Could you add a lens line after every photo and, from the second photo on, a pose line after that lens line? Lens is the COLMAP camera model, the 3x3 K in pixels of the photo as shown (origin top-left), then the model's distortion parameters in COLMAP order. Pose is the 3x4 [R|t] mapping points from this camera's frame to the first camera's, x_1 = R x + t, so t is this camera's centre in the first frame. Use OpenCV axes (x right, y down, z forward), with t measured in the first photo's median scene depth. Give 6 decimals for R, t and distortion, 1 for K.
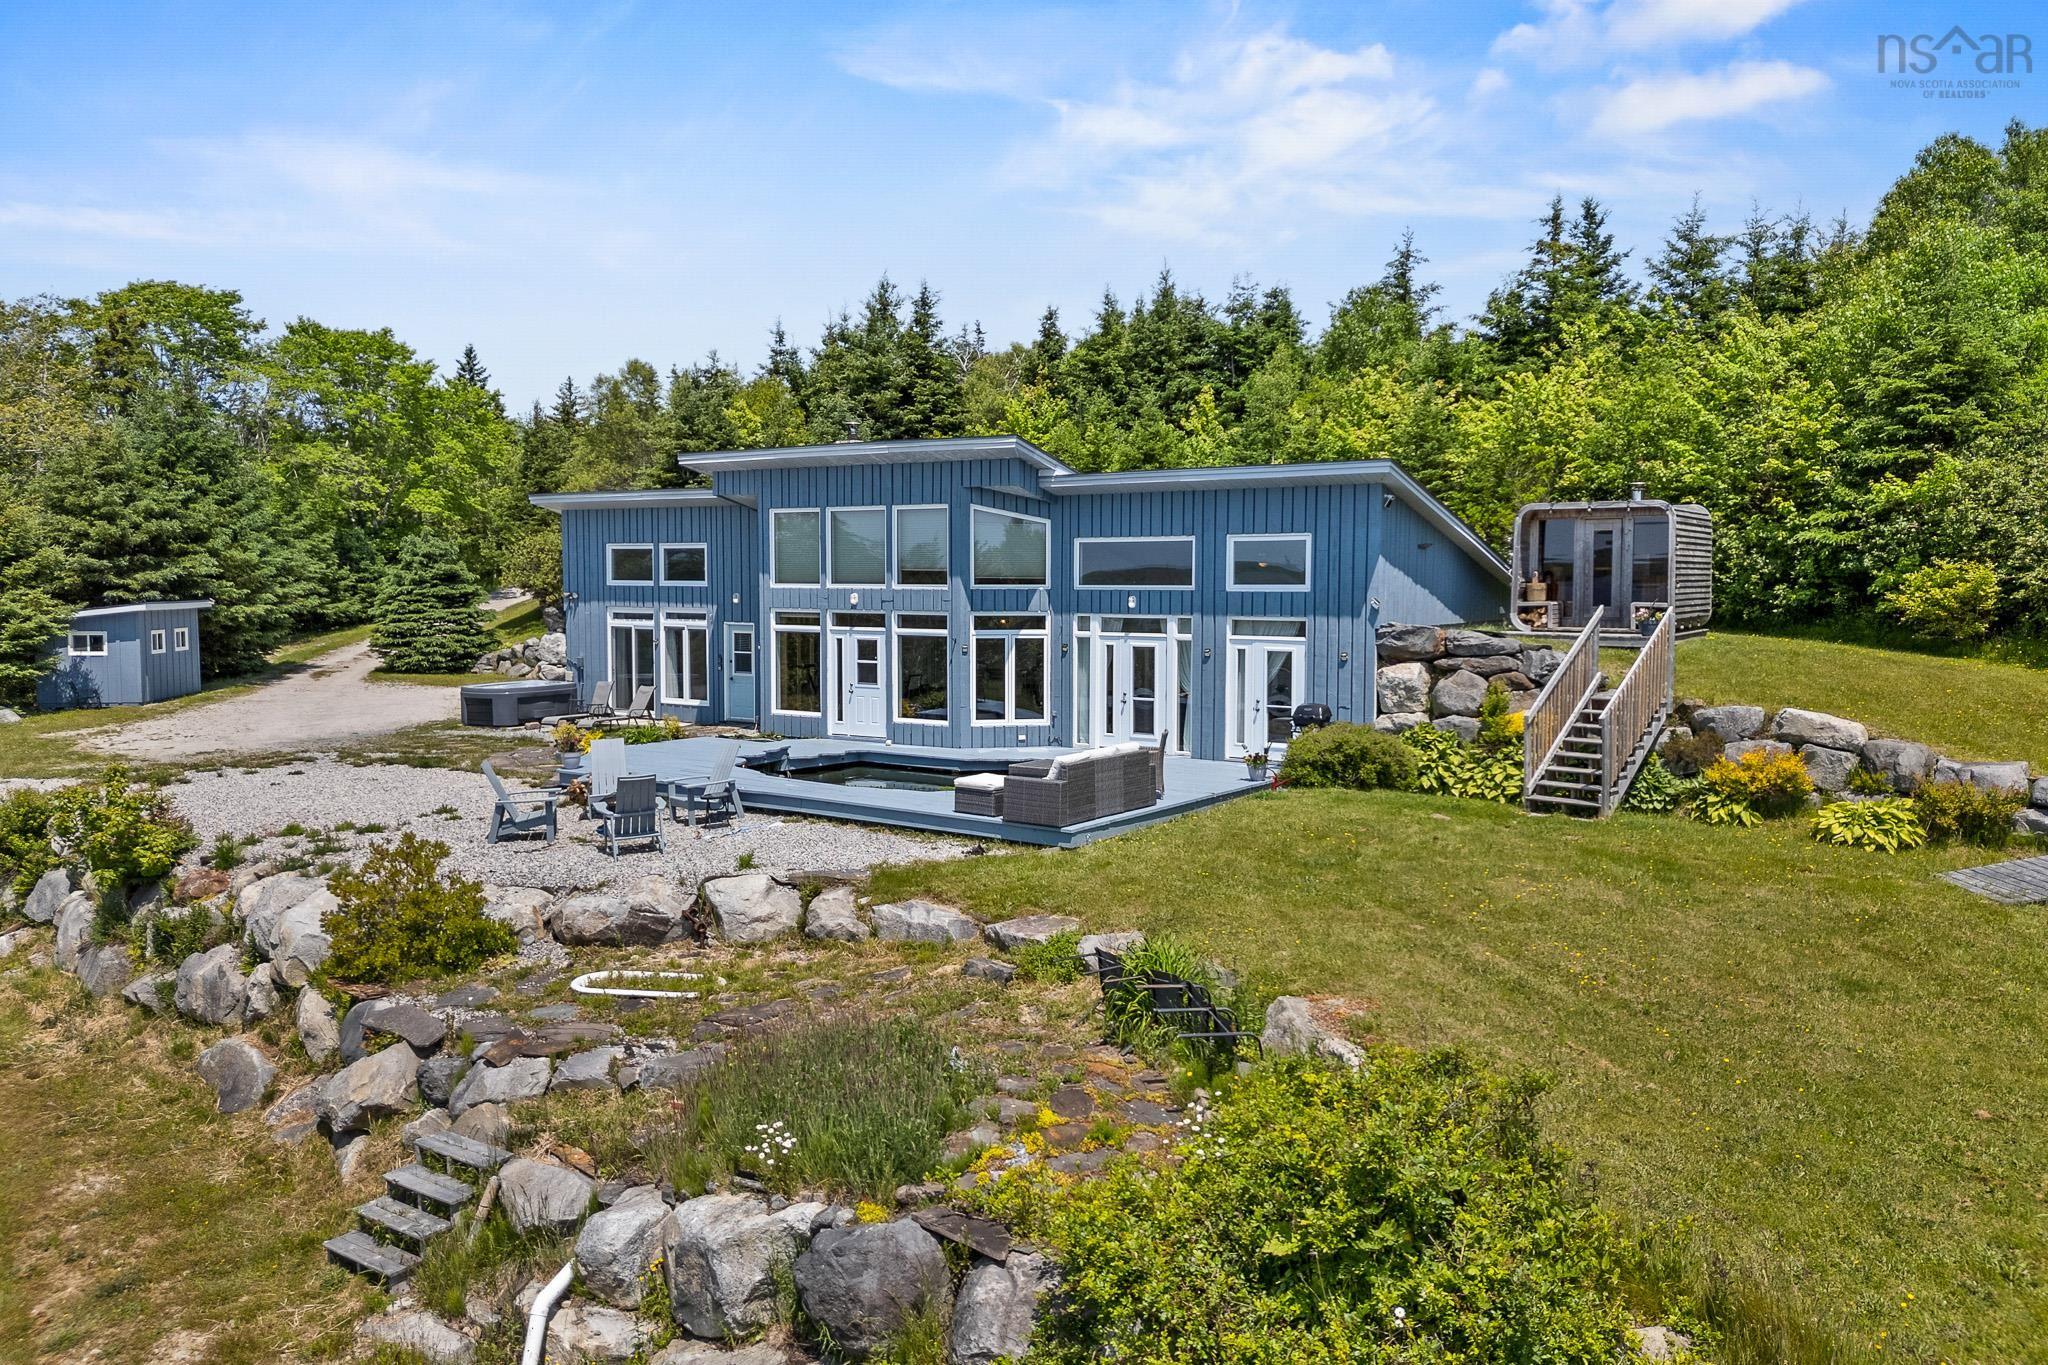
lens RADIAL K [[1510.0, 0, 1024.0], [0, 1510.0, 682.5], [0, 0, 1]] dist [0.045468, -0.001785]
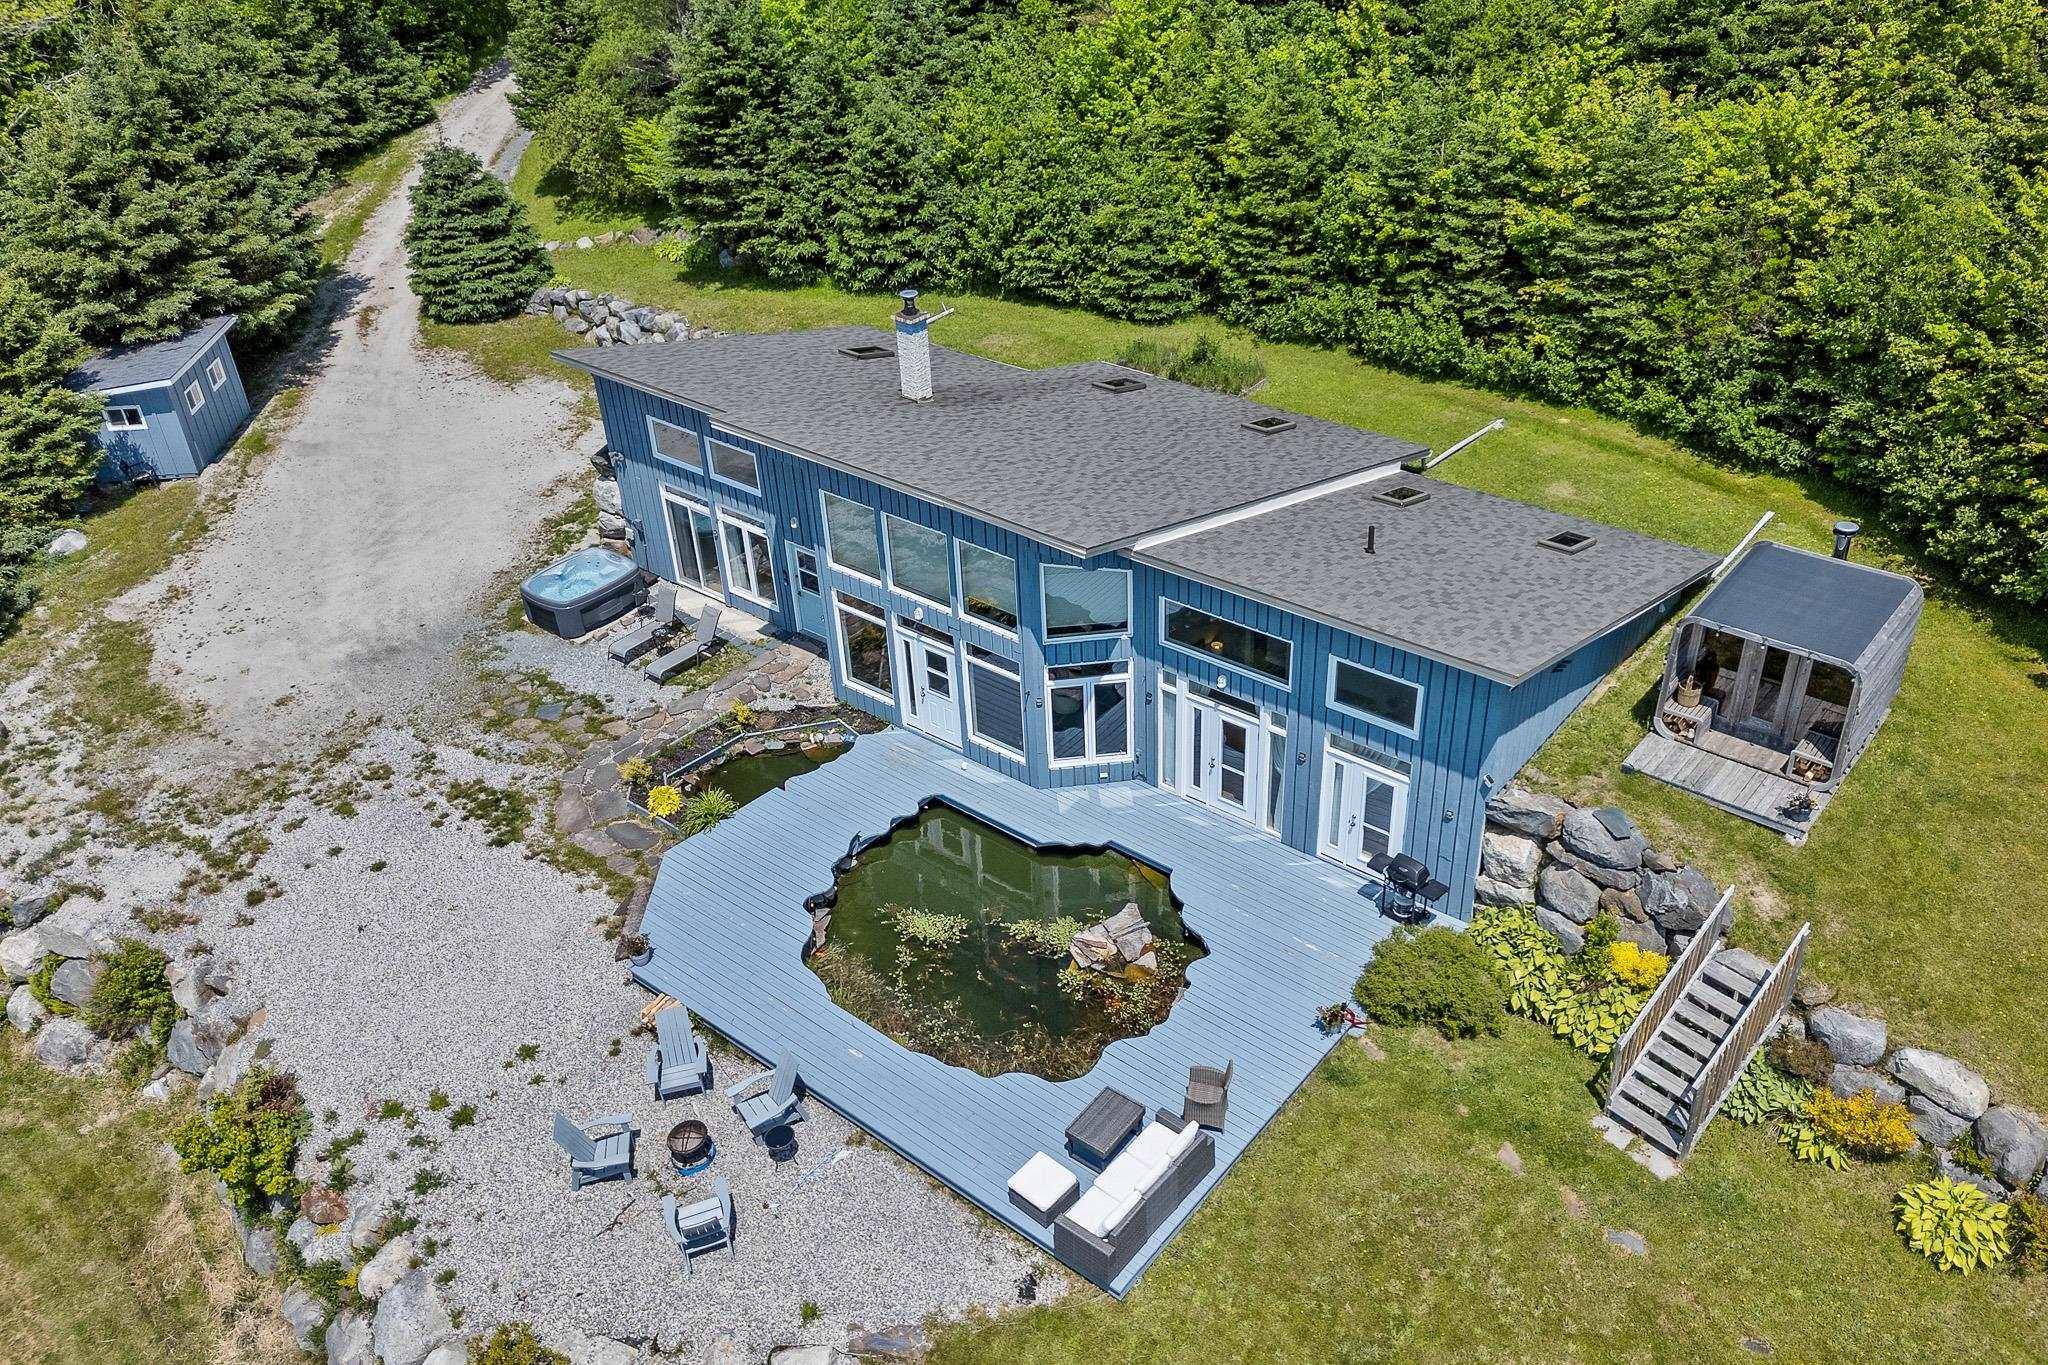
lens RADIAL K [[1606.3, 0, 1024.0], [0, 1606.3, 682.5], [0, 0, 1]] dist [0.053584, -0.011865]
pose [[0.995410, 0.006341, -0.095490, 0.043915], [0.041085, 0.872862, 0.486235, -0.501215], [0.086433, -0.487926, 0.868595, 0.155176]]
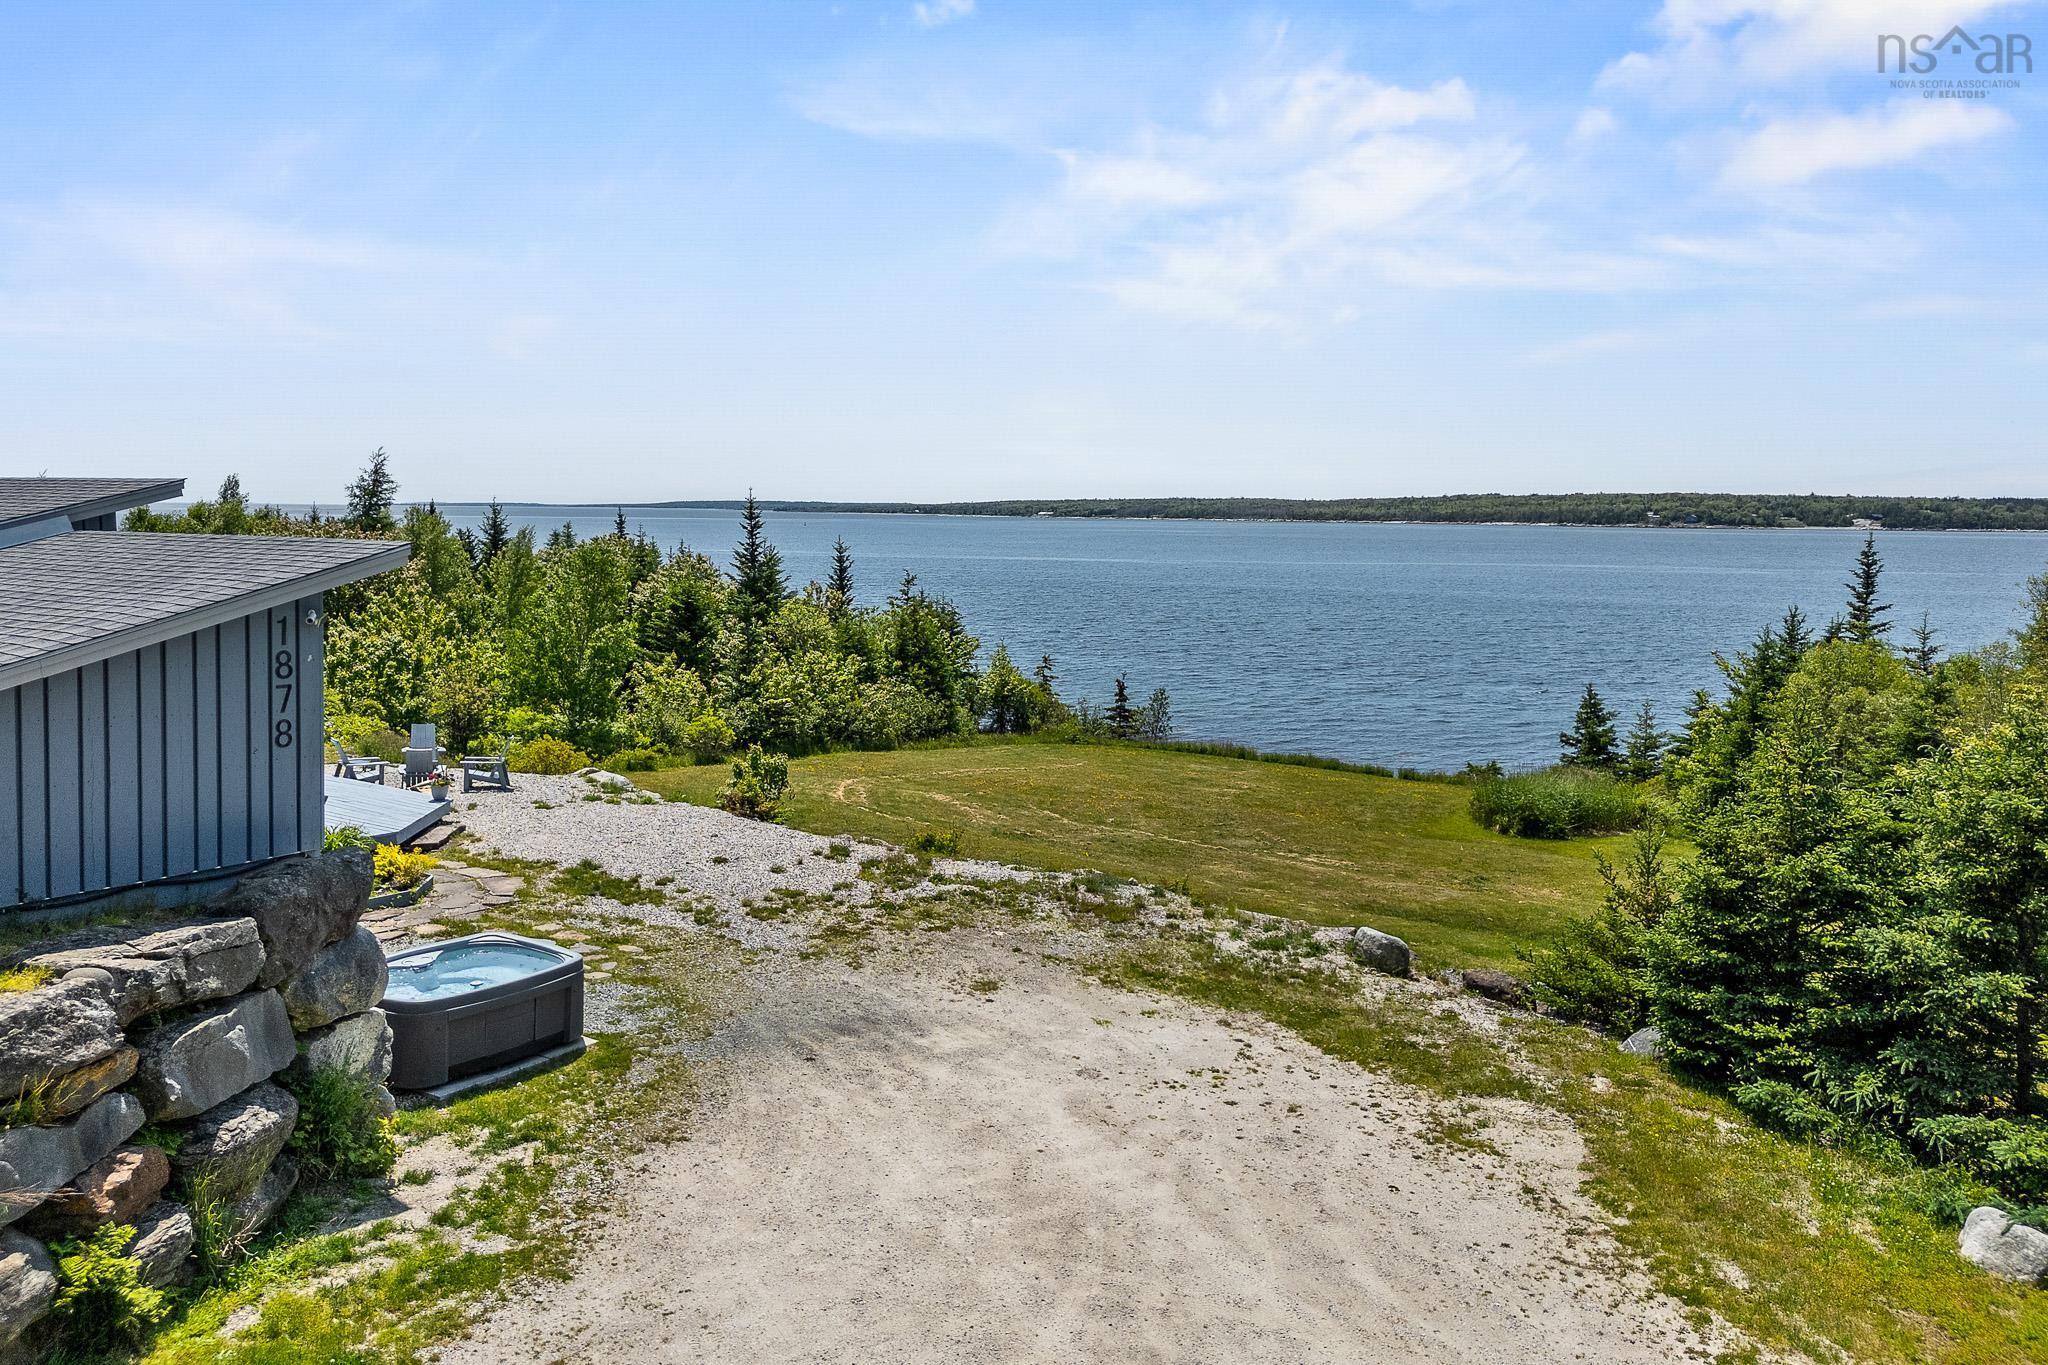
lens RADIAL K [[1510.0, 0, 1024.0], [0, 1510.0, 682.5], [0, 0, 1]] dist [0.045468, -0.001785]
pose [[-0.999995, 0.001736, 0.002660, -0.609918], [0.002203, 0.982356, 0.187008, -0.204493], [-0.002288, 0.187013, -0.982355, 1.731134]]
